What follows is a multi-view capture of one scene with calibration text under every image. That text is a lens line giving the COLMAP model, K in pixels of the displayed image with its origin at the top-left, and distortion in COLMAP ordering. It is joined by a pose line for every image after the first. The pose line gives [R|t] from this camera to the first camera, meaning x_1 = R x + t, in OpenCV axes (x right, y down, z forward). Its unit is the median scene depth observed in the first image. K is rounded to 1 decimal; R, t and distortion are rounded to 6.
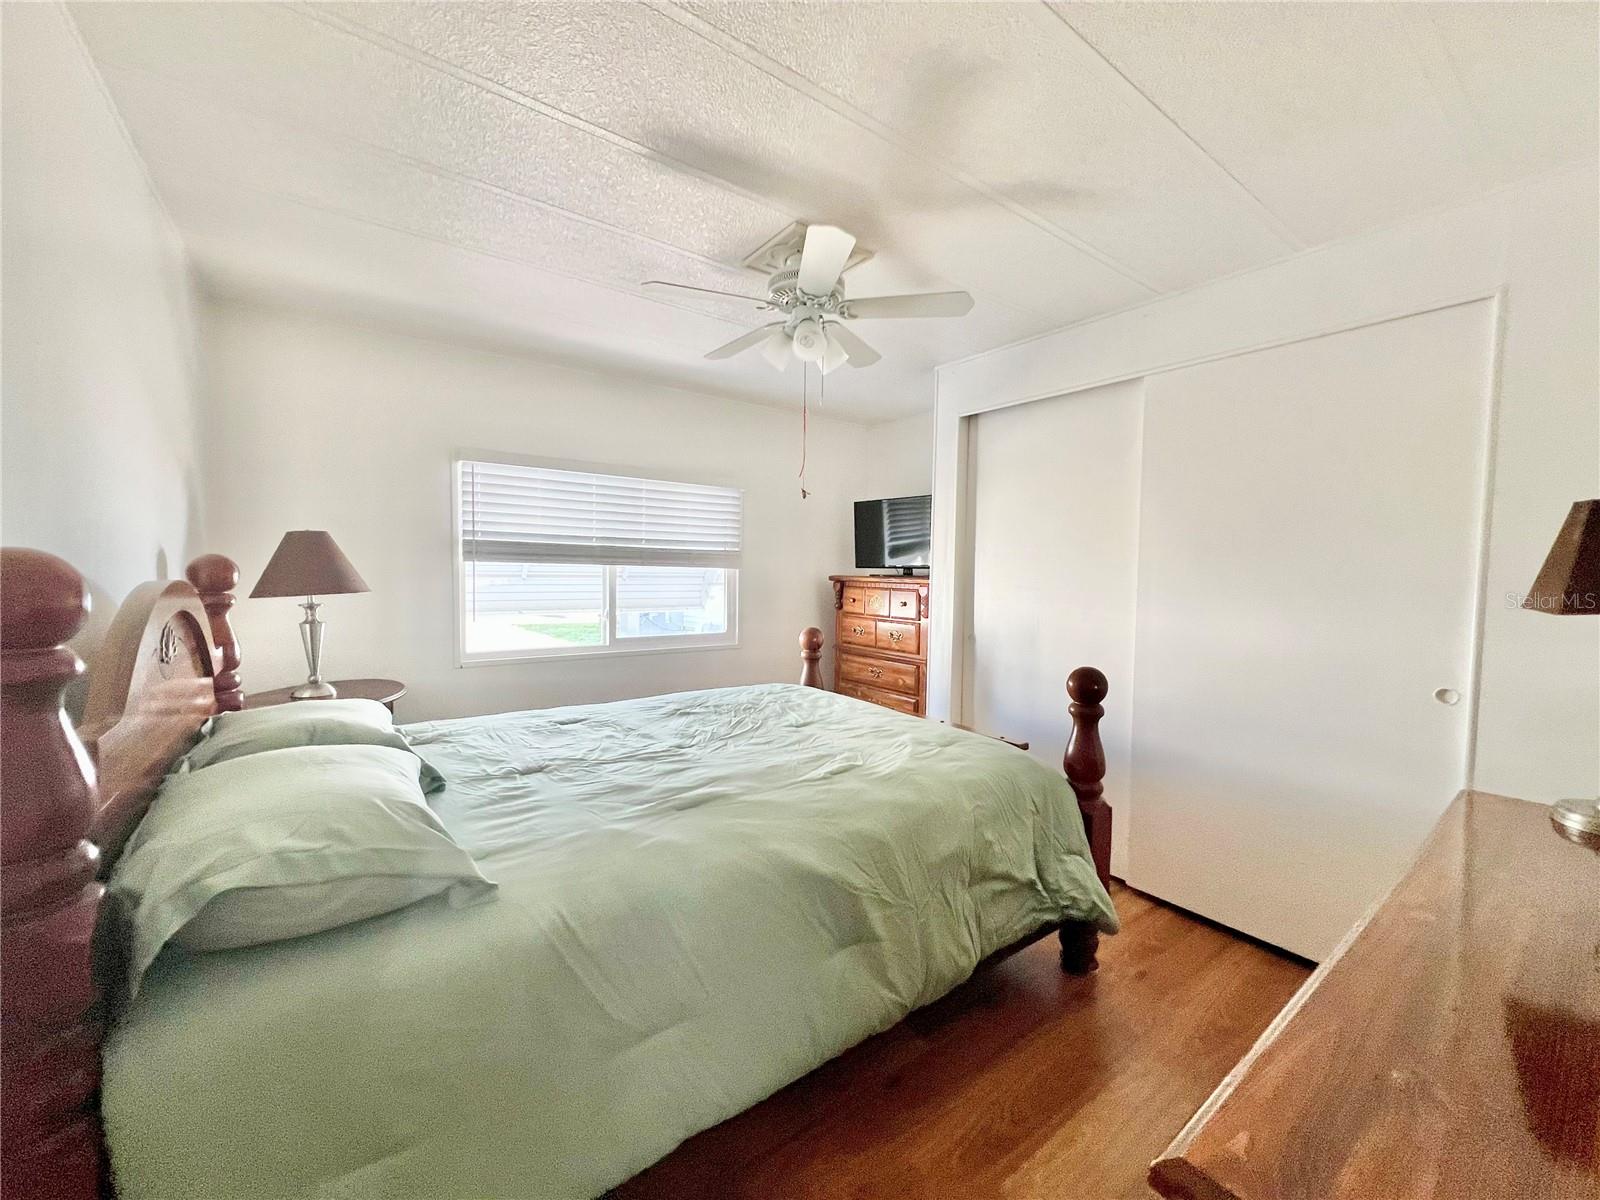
lens RADIAL K [[637.7, 0, 803.1], [0, 637.7, 600.4], [0, 0, 1]] dist [-0.001029, -0.000256]
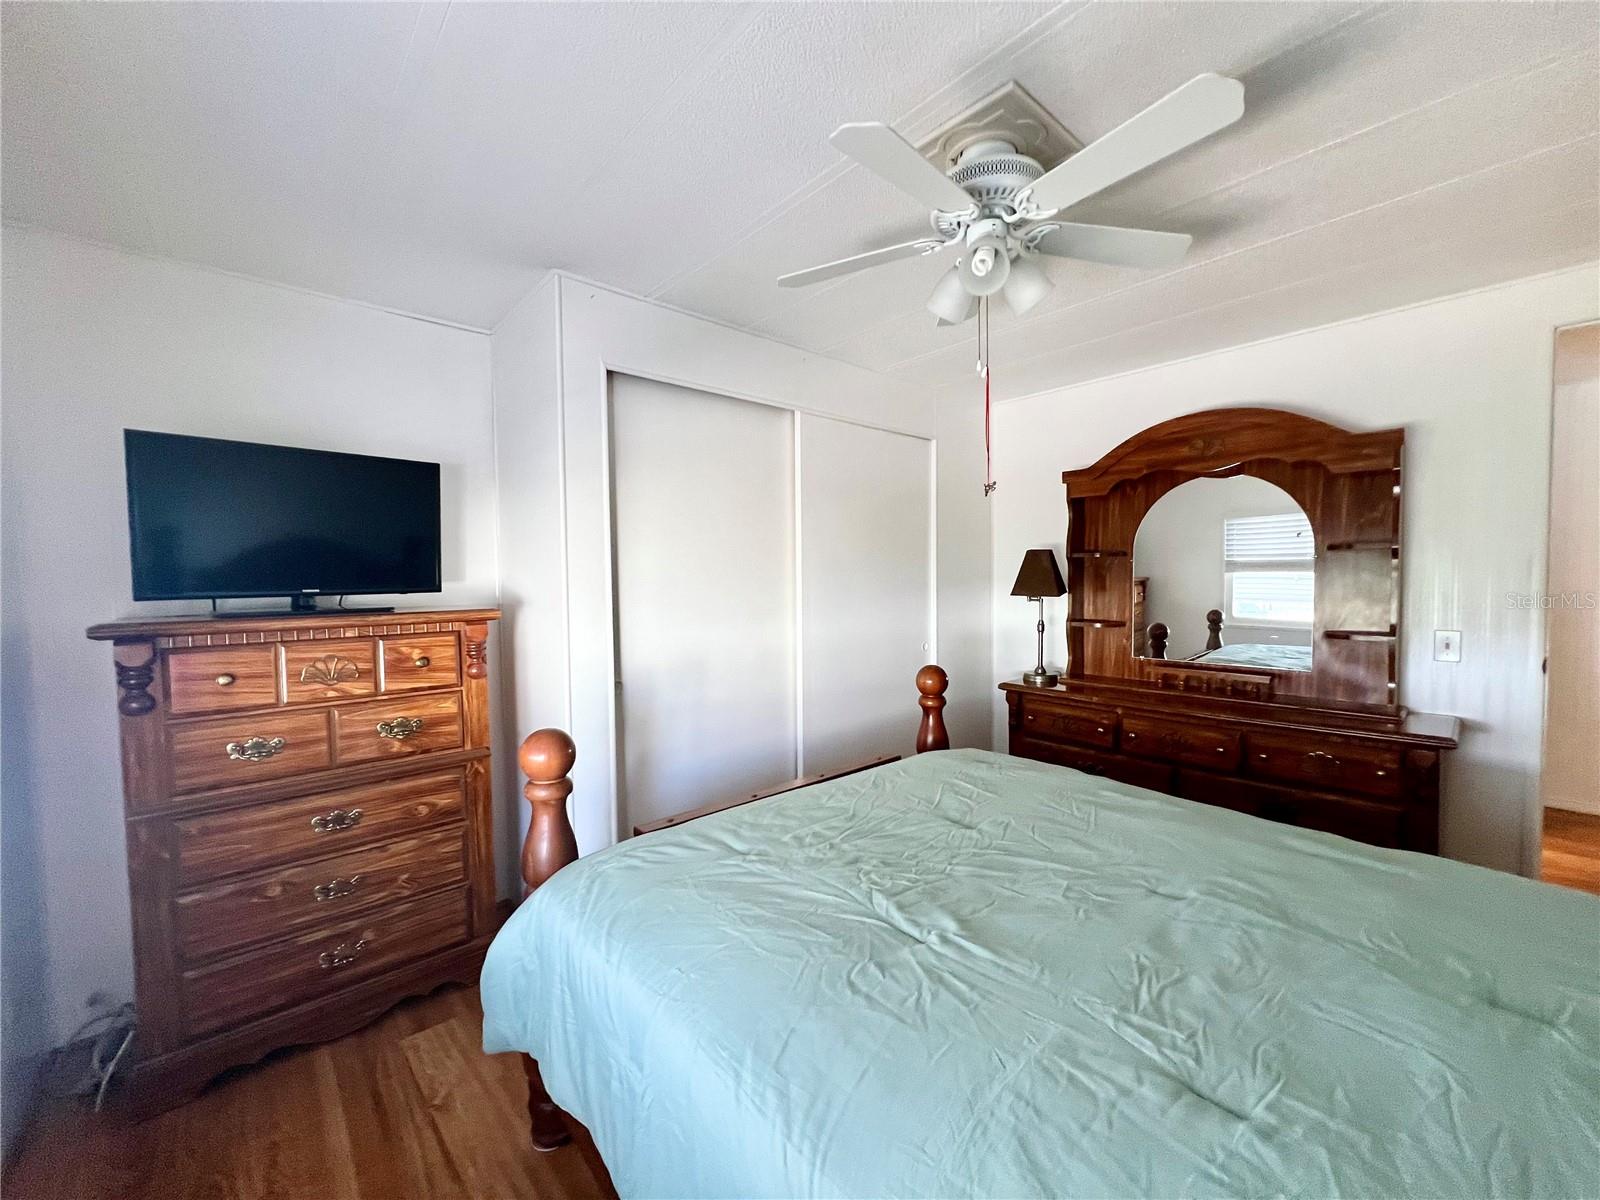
lens RADIAL K [[637.7, 0, 803.1], [0, 637.7, 600.4], [0, 0, 1]] dist [-0.001029, -0.000256]
pose [[-0.091160, -0.046006, 0.994773, -0.381911], [0.059078, 0.996923, 0.051520, -0.052900], [-0.994082, 0.063465, -0.088161, 0.705842]]
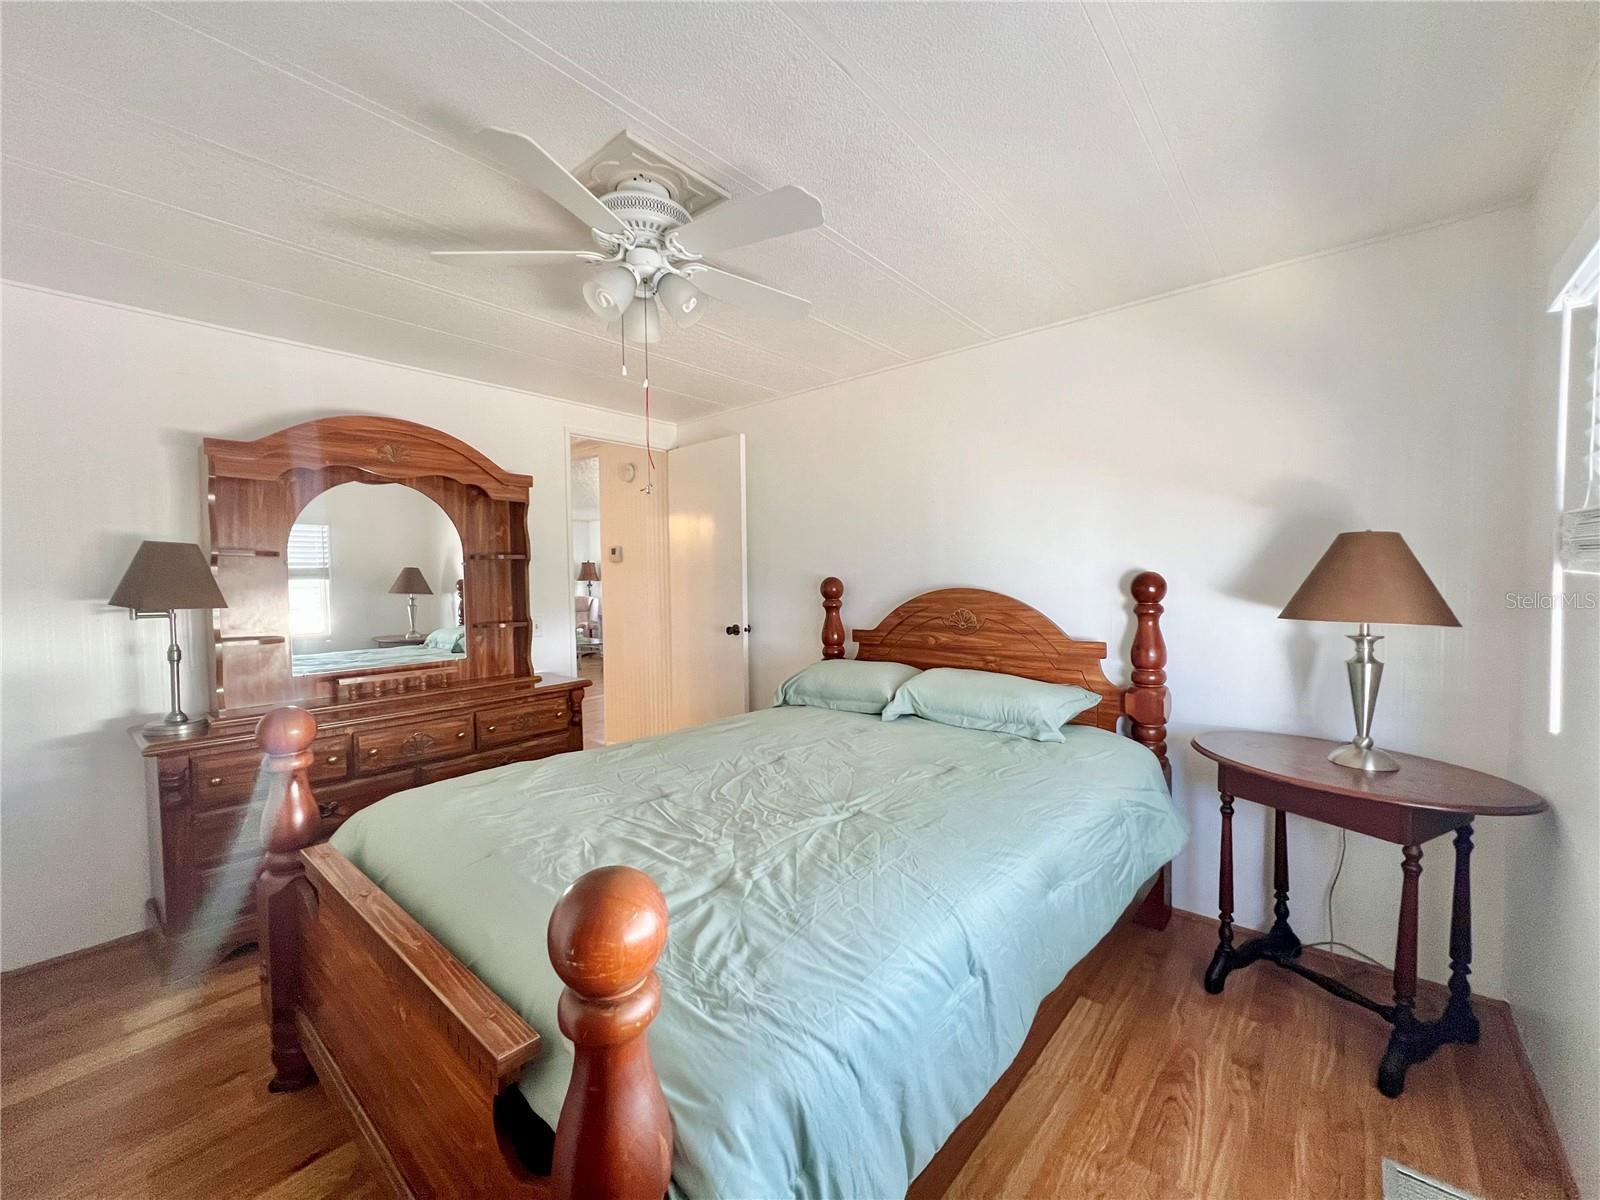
lens RADIAL K [[637.7, 0, 803.1], [0, 637.7, 600.4], [0, 0, 1]] dist [-0.001029, -0.000256]
pose [[-0.974711, 0.014078, -0.223023, -0.002605], [-0.004576, 0.996547, 0.082907, -0.055418], [0.223420, 0.081831, -0.971281, 1.008692]]
